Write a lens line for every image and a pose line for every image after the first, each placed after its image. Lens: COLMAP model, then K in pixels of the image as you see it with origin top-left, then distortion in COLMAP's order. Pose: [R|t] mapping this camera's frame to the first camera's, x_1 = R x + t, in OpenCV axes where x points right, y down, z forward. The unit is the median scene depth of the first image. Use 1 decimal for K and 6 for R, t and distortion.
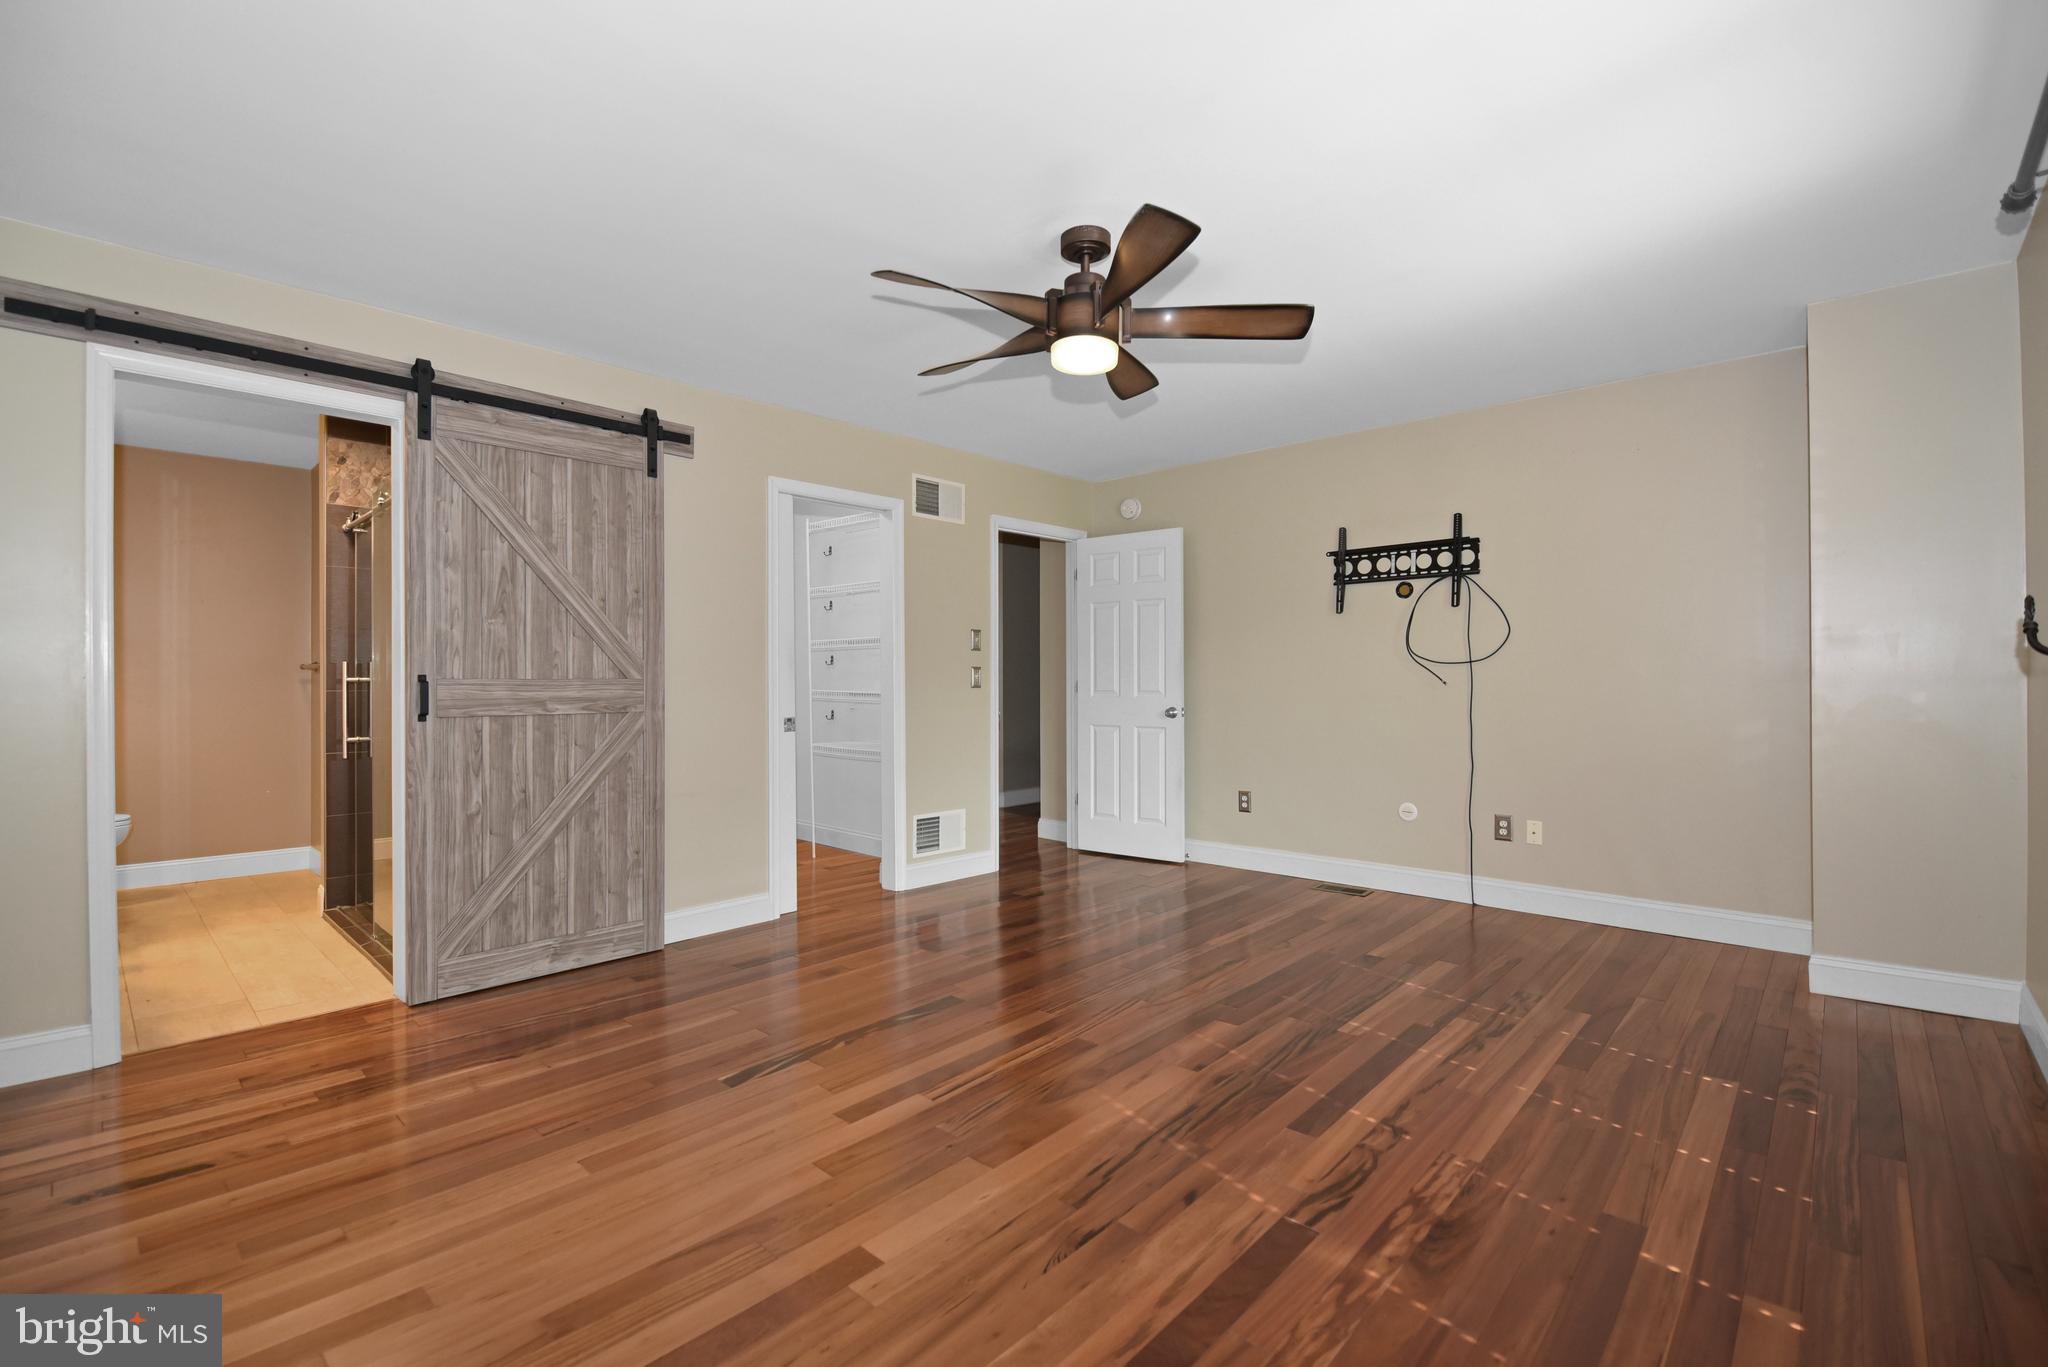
lens RADIAL K [[909.5, 0, 1015.8], [0, 909.5, 683.9], [0, 0, 1]] dist [0.001755, -0.006767]
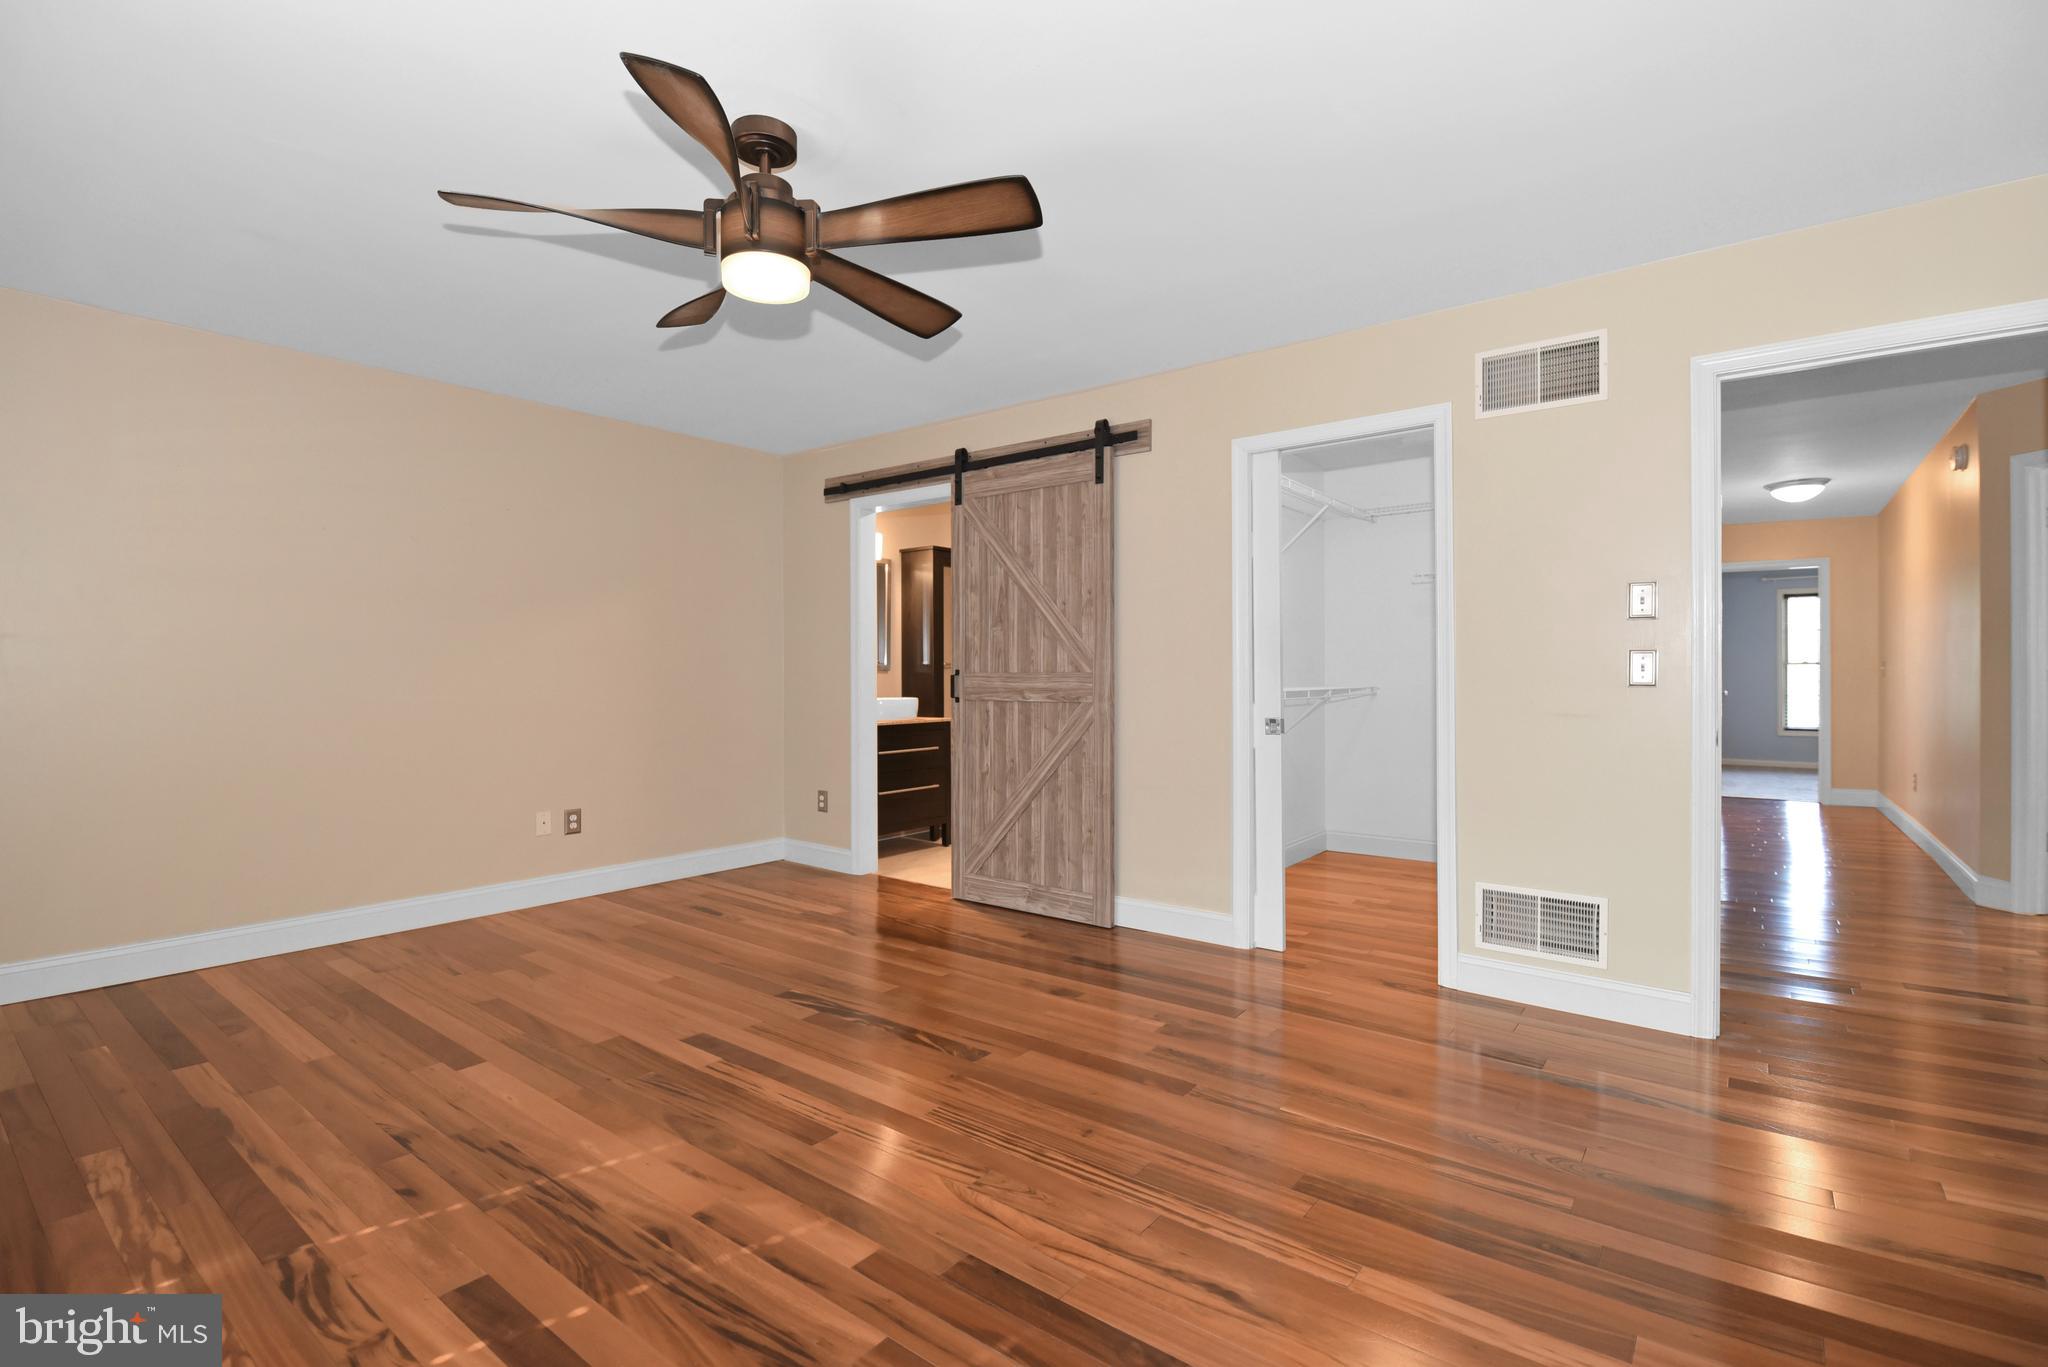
lens RADIAL K [[895.7, 0, 1048.3], [0, 895.7, 680.0], [0, 0, 1]] dist [-0.000897, -0.008542]
pose [[0.111272, 0.009906, -0.993741, 0.706373], [-0.001844, 0.999951, 0.009762, -0.007288], [0.993788, 0.000746, 0.111284, 0.906512]]
